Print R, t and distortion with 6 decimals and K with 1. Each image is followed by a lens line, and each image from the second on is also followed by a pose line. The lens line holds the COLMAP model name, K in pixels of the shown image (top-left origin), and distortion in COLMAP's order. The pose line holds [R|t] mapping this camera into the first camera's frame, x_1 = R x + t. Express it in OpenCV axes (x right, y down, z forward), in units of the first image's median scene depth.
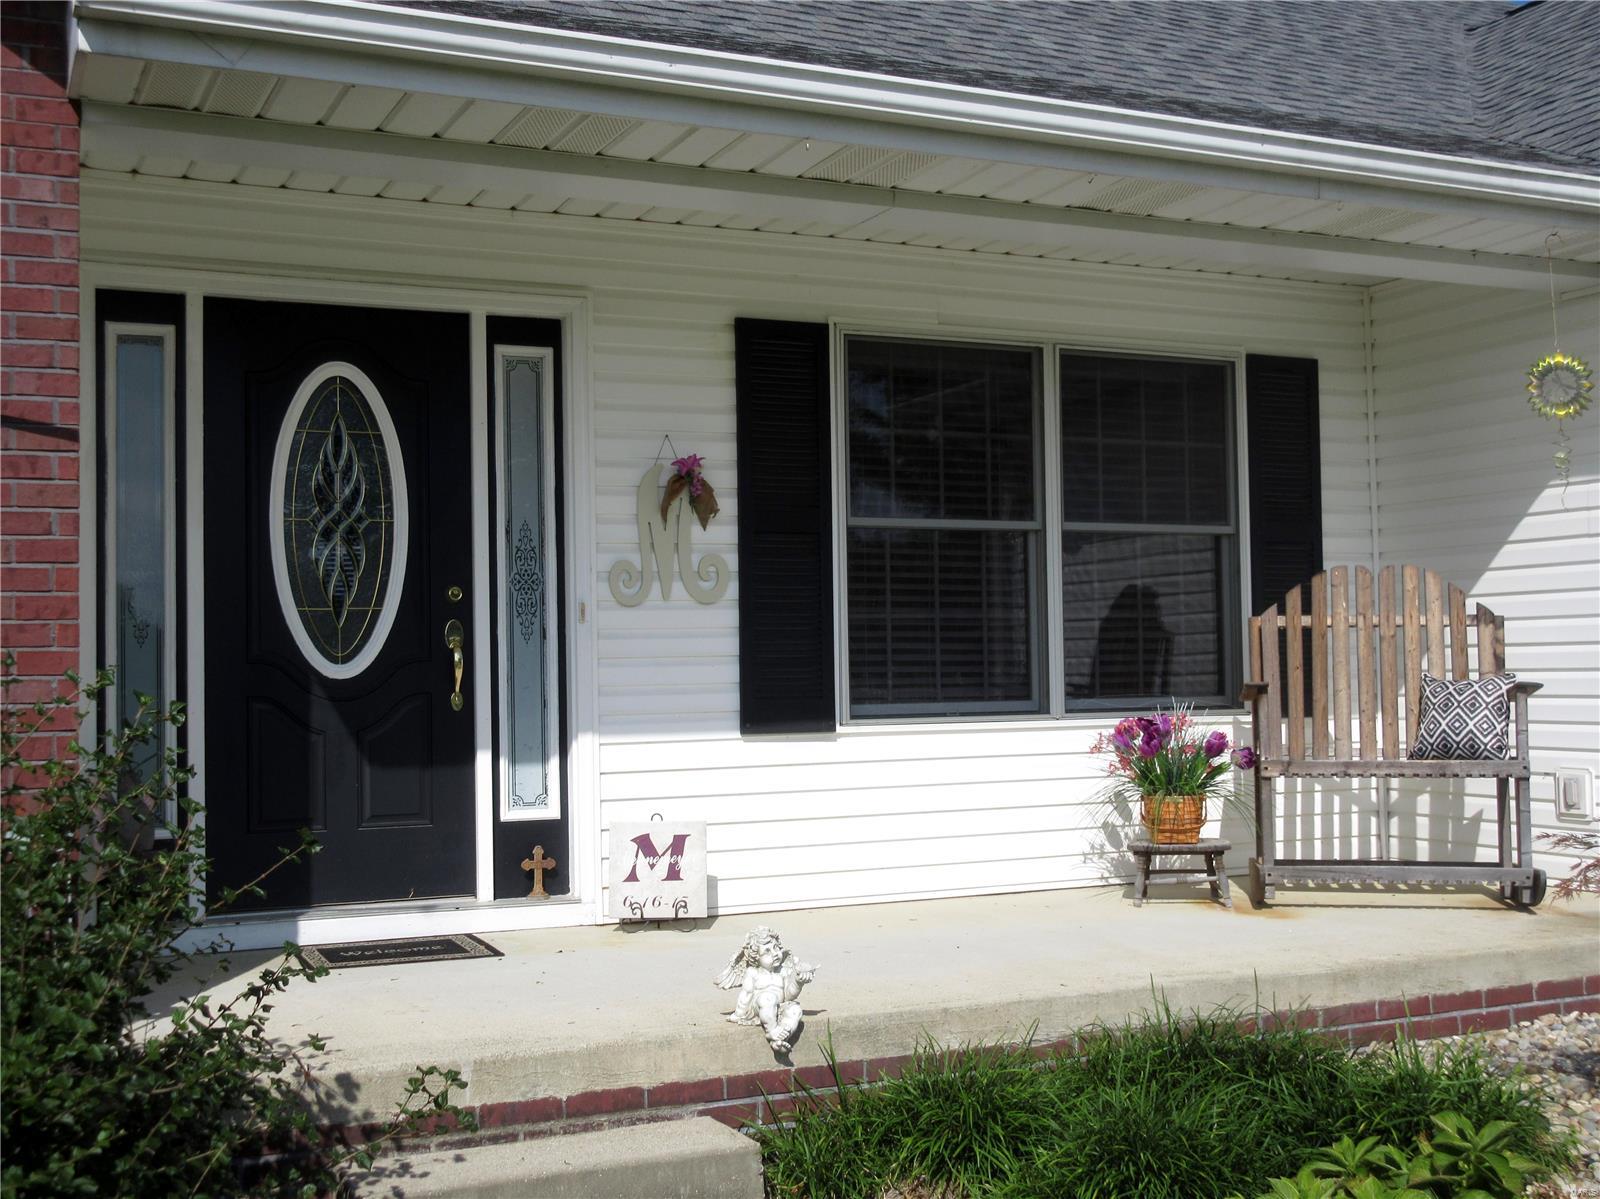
lens RADIAL K [[1855.8, 0, 793.1], [0, 1855.8, 594.9], [0, 0, 1]] dist [-0.003919, 0.000000]
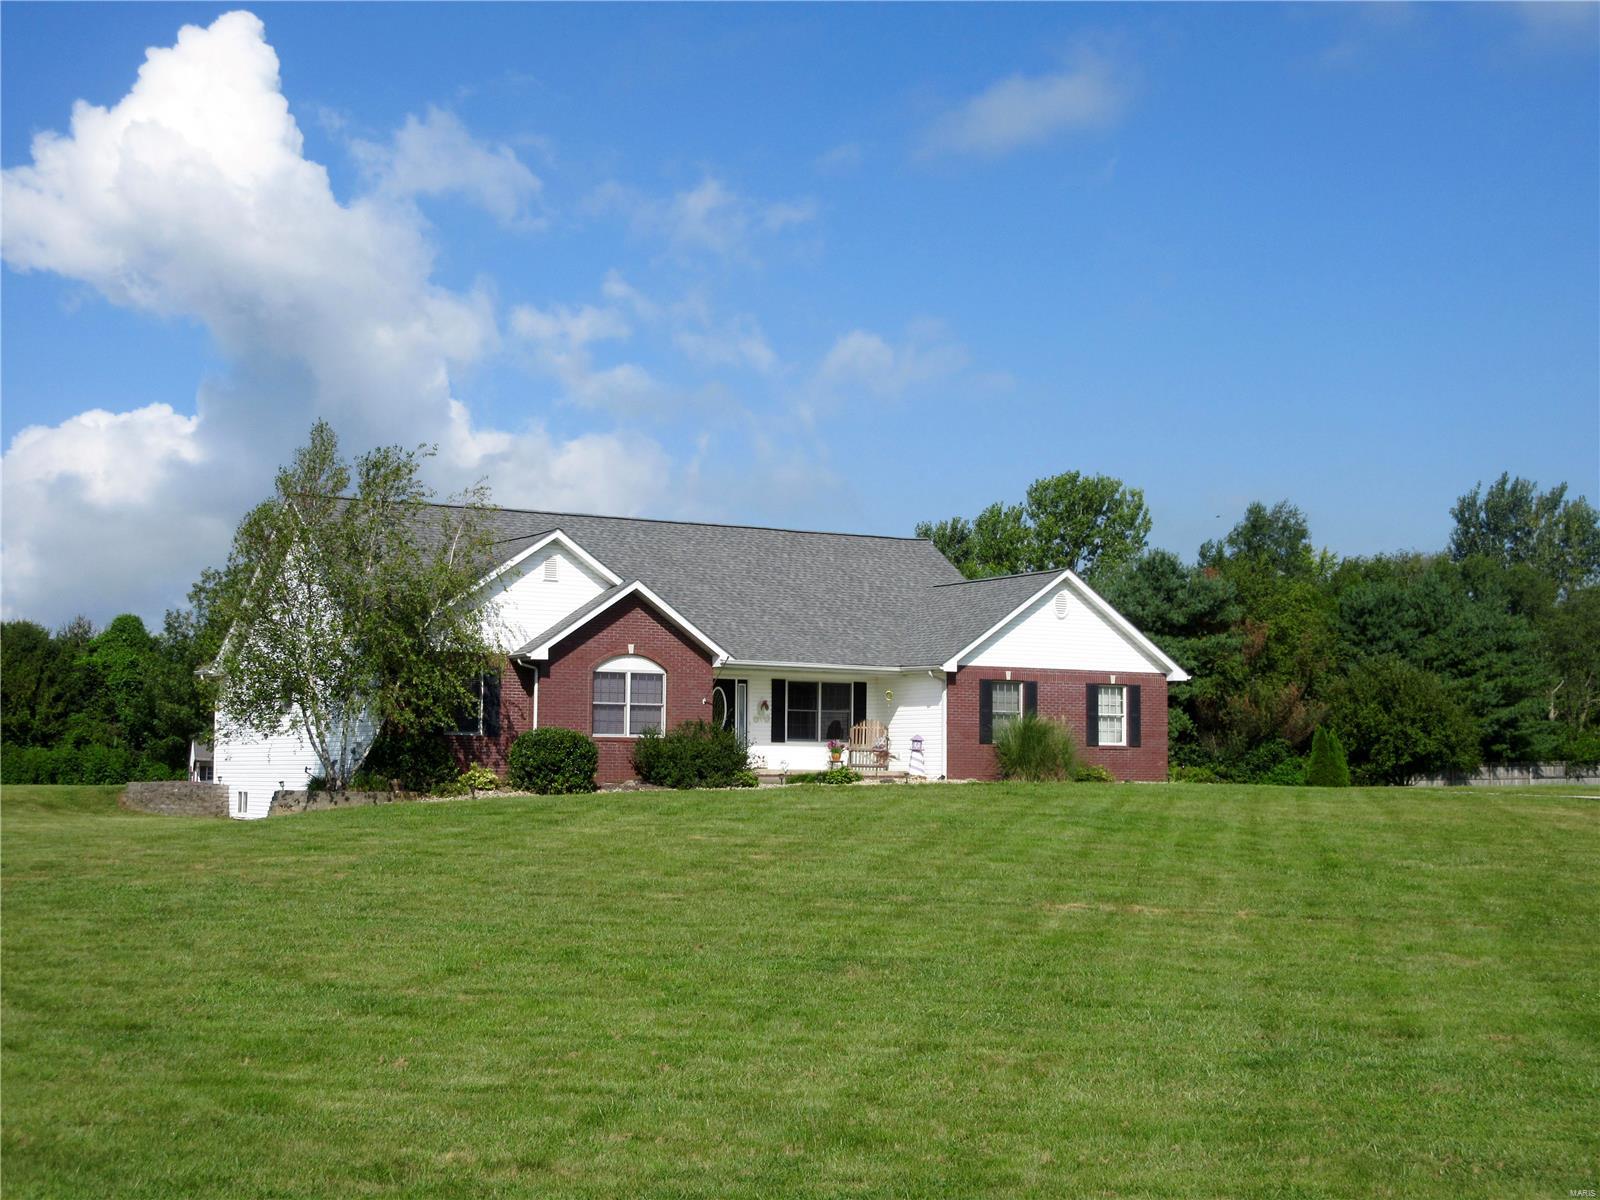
lens RADIAL K [[2267.6, 0, 798.6], [0, 2267.6, 596.9], [0, 0, 1]] dist [0.016379, 0.000000]
pose [[0.994915, 0.031283, 0.095740, -0.725724], [-0.027532, 0.998810, -0.040247, -0.120522], [-0.096885, 0.037406, 0.994592, -7.112549]]
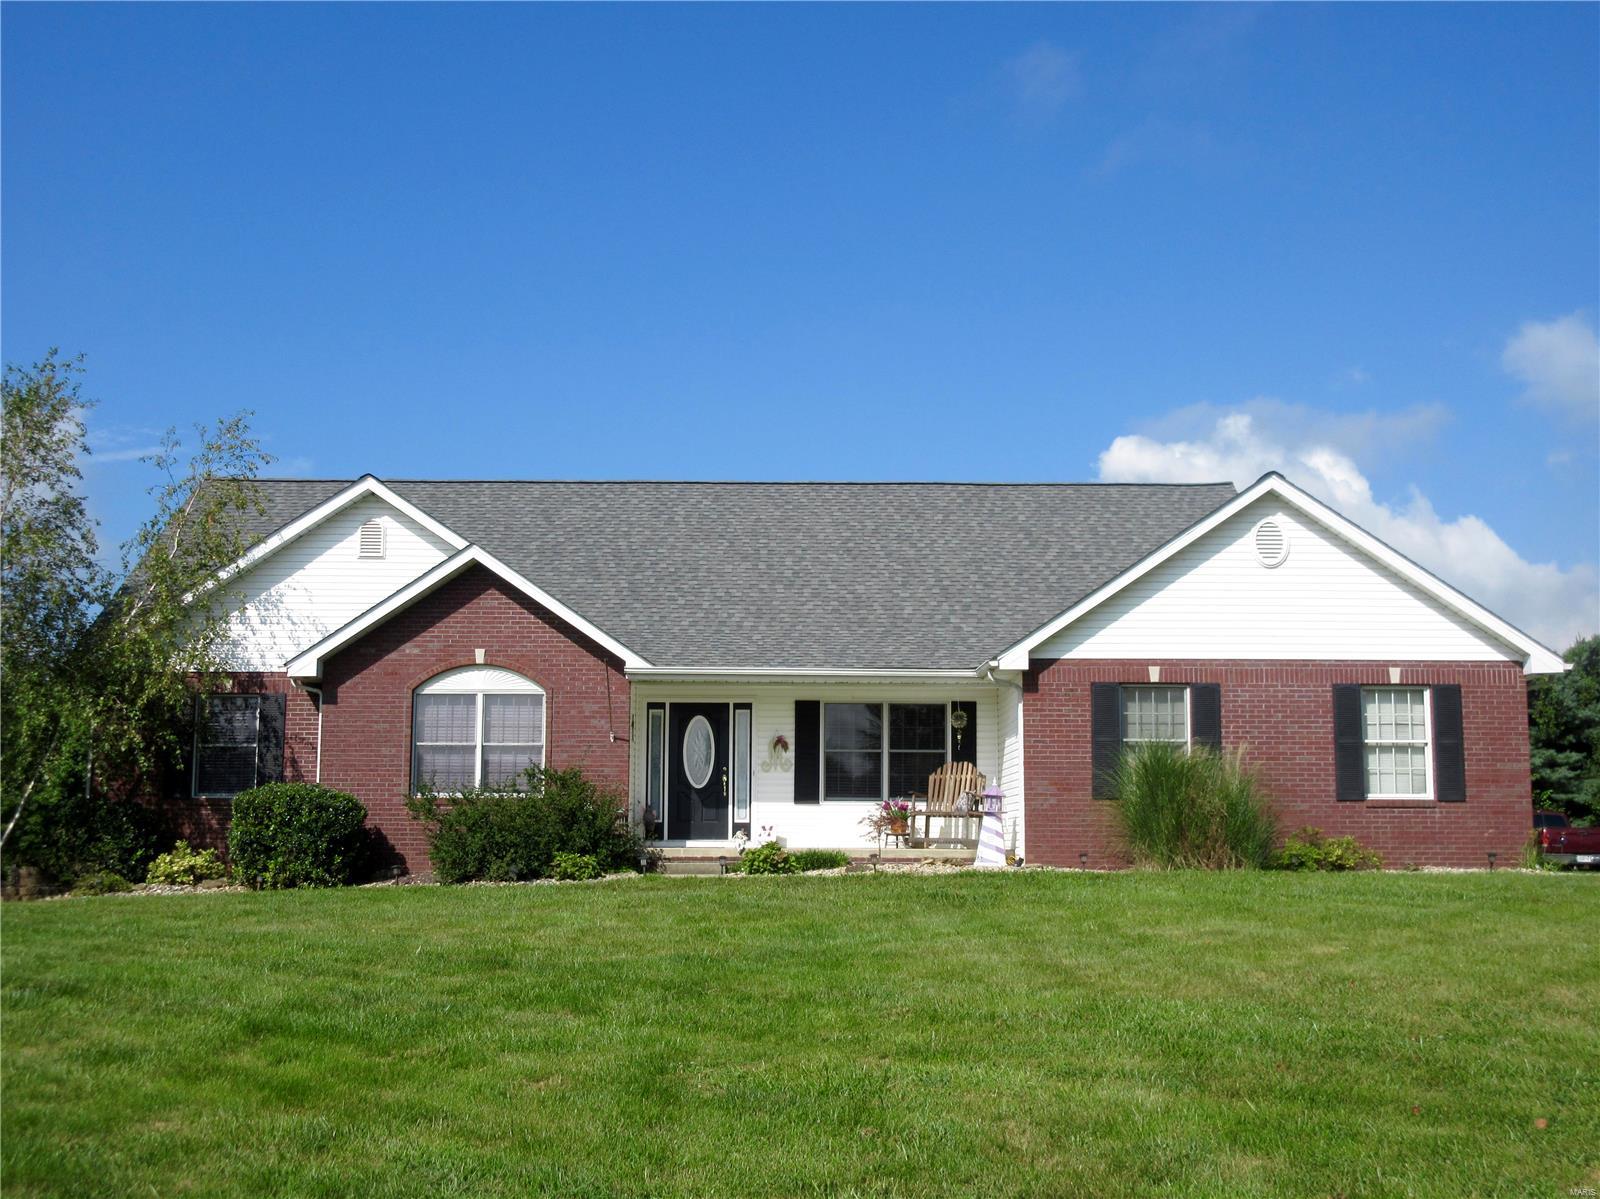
lens RADIAL K [[1855.8, 0, 795.9], [0, 1855.8, 602.3], [0, 0, 1]] dist [-0.003919, 0.000000]
pose [[0.906938, -0.036247, -0.419703, 1.698412], [-0.000970, 0.996109, -0.088124, -0.005688], [0.421264, 0.080330, 0.903374, -2.706275]]
